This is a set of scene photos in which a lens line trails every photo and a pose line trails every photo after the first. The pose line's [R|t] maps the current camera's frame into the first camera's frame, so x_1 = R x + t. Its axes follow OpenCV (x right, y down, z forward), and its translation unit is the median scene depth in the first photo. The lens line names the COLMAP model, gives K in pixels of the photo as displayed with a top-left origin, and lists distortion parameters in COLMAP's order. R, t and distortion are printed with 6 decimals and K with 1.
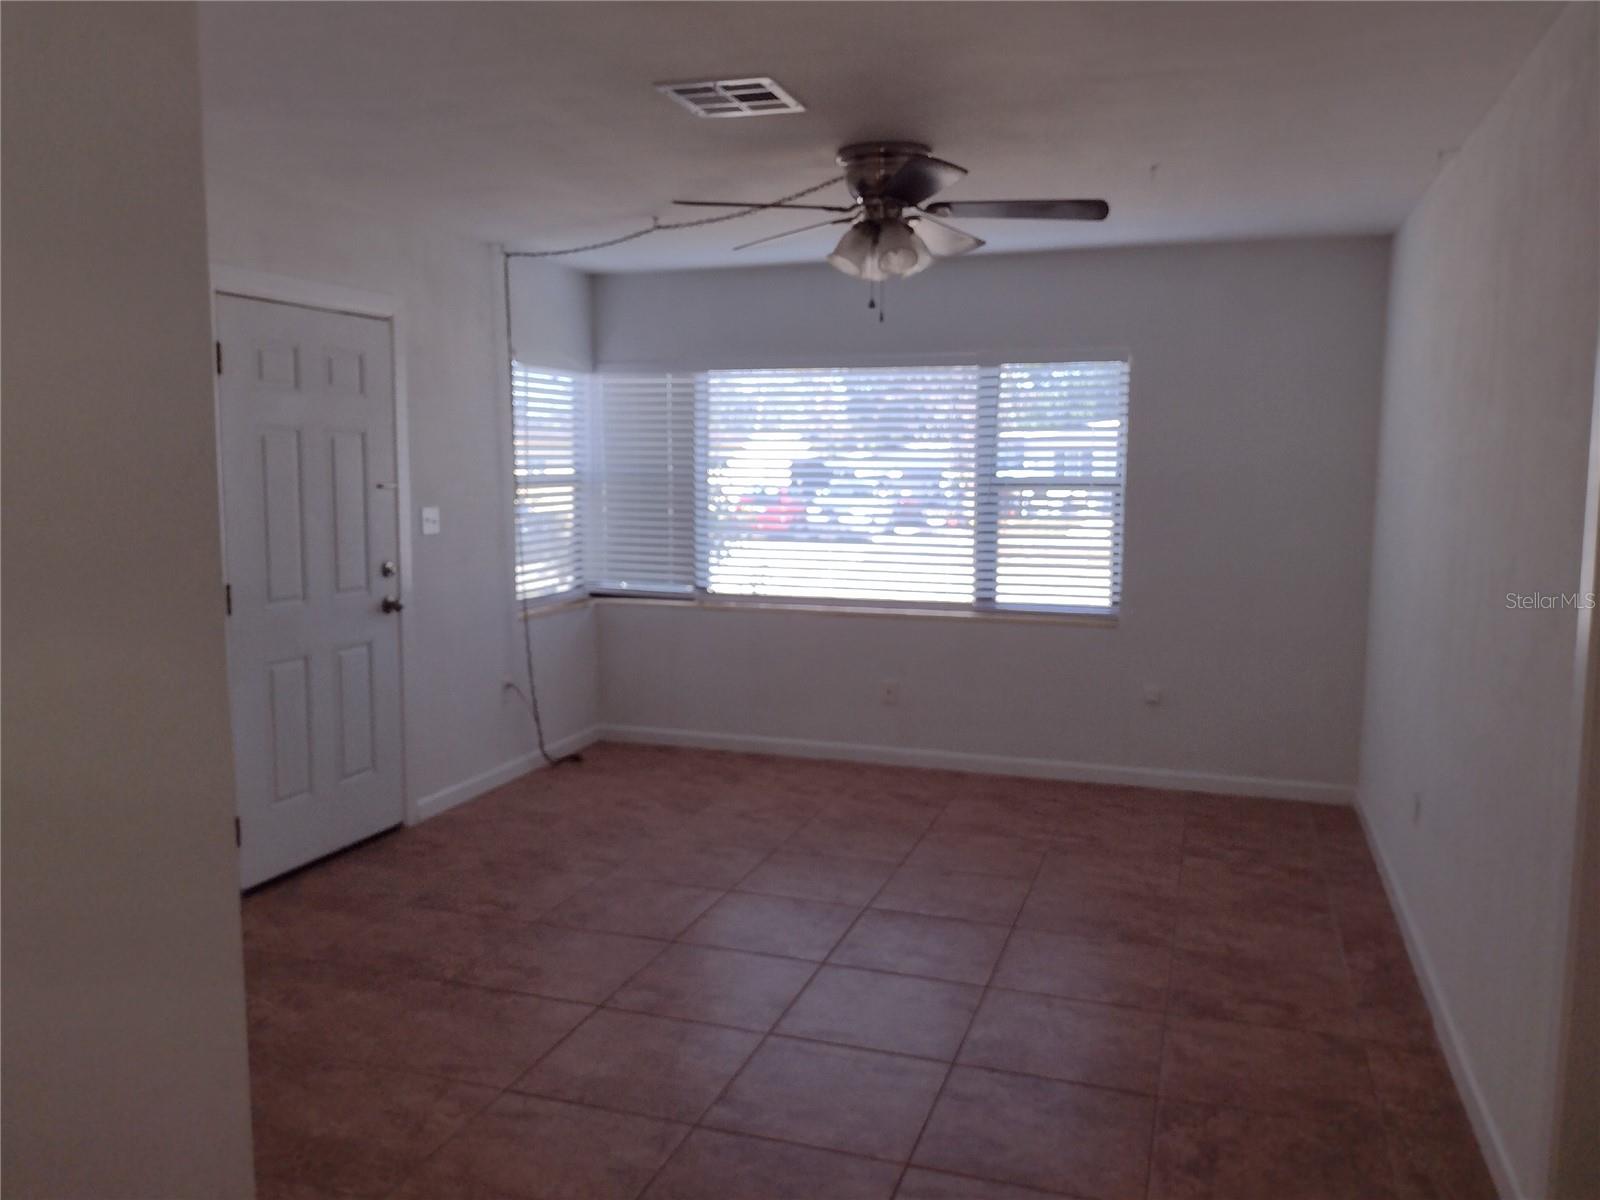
lens RADIAL K [[1259.5, 0, 799.9], [0, 1259.5, 639.6], [0, 0, 1]] dist [0.001146, -0.001467]
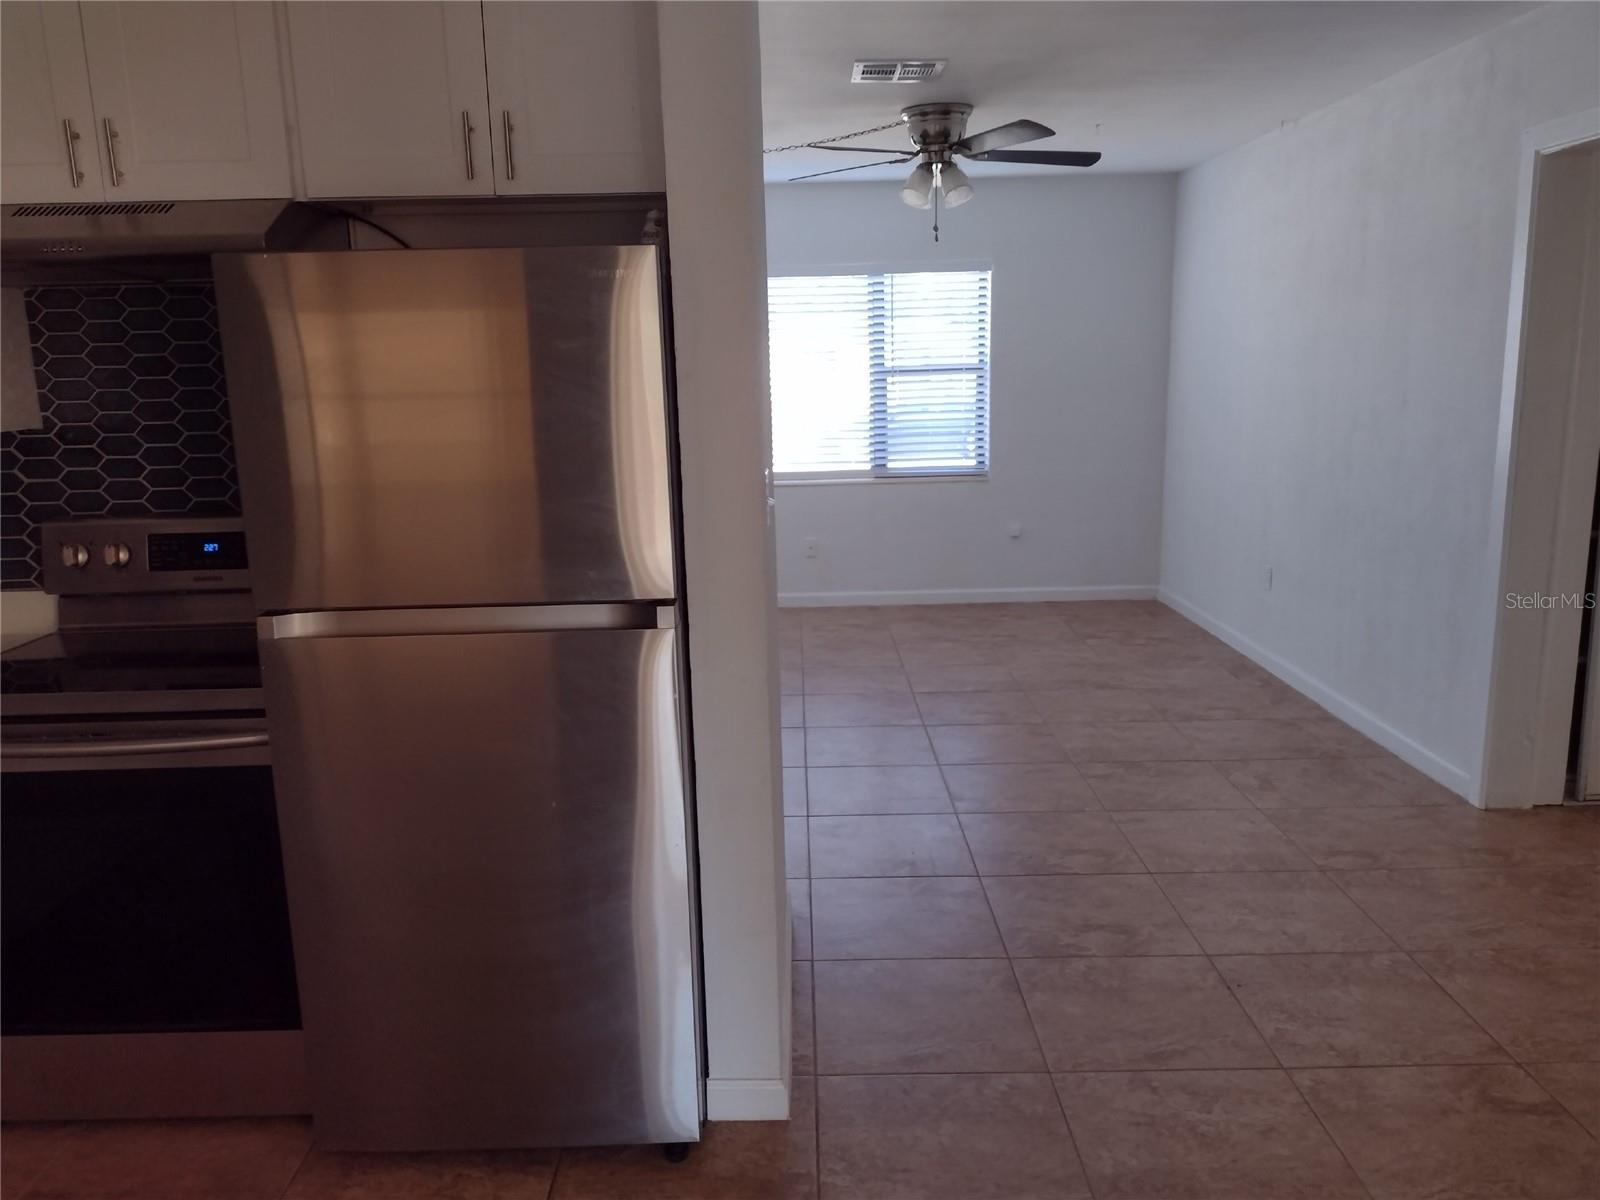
lens RADIAL K [[1201.6, 0, 810.6], [0, 1201.6, 595.3], [0, 0, 1]] dist [0.026085, -0.006225]
pose [[0.947704, -0.094861, 0.304726, -0.467011], [0.082160, 0.995141, 0.054267, 0.039606], [-0.308393, -0.026393, 0.950893, -0.172856]]
